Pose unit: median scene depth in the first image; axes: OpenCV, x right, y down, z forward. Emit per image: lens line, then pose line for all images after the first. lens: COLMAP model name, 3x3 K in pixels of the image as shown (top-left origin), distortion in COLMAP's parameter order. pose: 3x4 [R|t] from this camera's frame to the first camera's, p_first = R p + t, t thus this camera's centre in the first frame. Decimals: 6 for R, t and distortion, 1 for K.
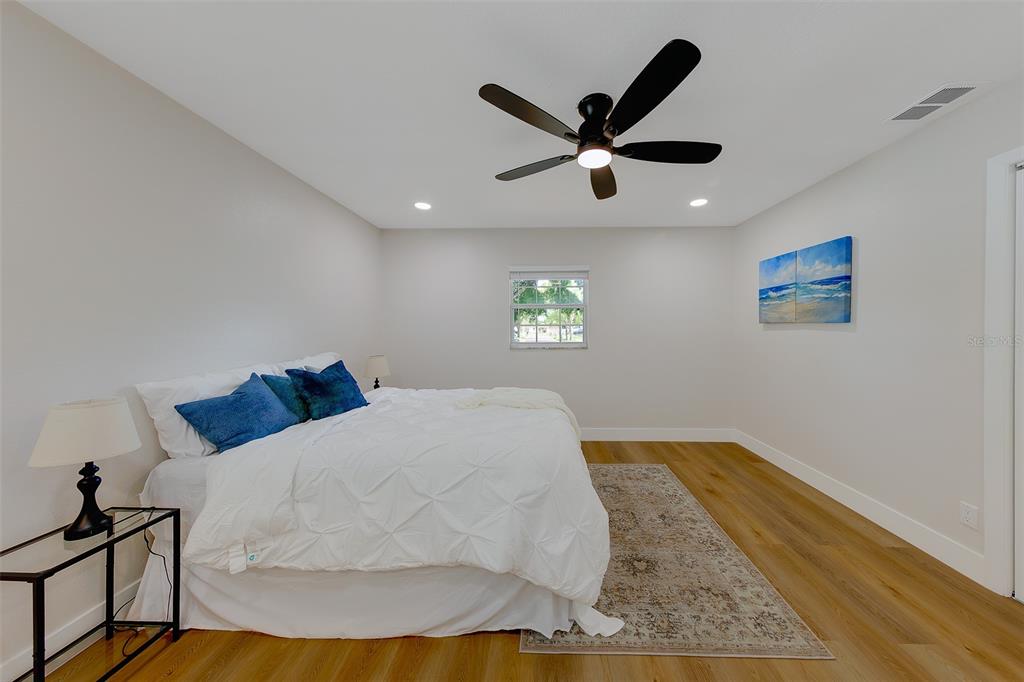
lens RADIAL K [[337.4, 0, 535.5], [0, 337.4, 331.4], [0, 0, 1]] dist [0.005580, -0.000794]
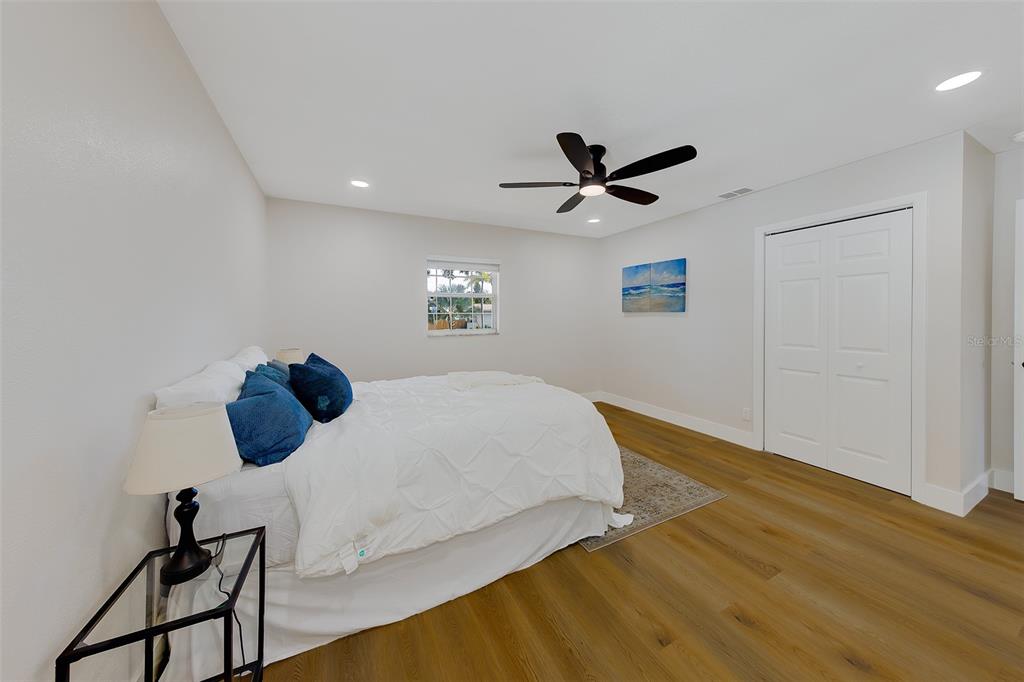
lens RADIAL K [[337.4, 0, 529.3], [0, 337.4, 320.3], [0, 0, 1]] dist [0.005580, -0.000794]
pose [[0.874383, -0.008956, 0.485153, -0.731171], [0.008286, 0.999959, 0.003526, 0.003238], [-0.485165, 0.000937, 0.874422, -0.061963]]
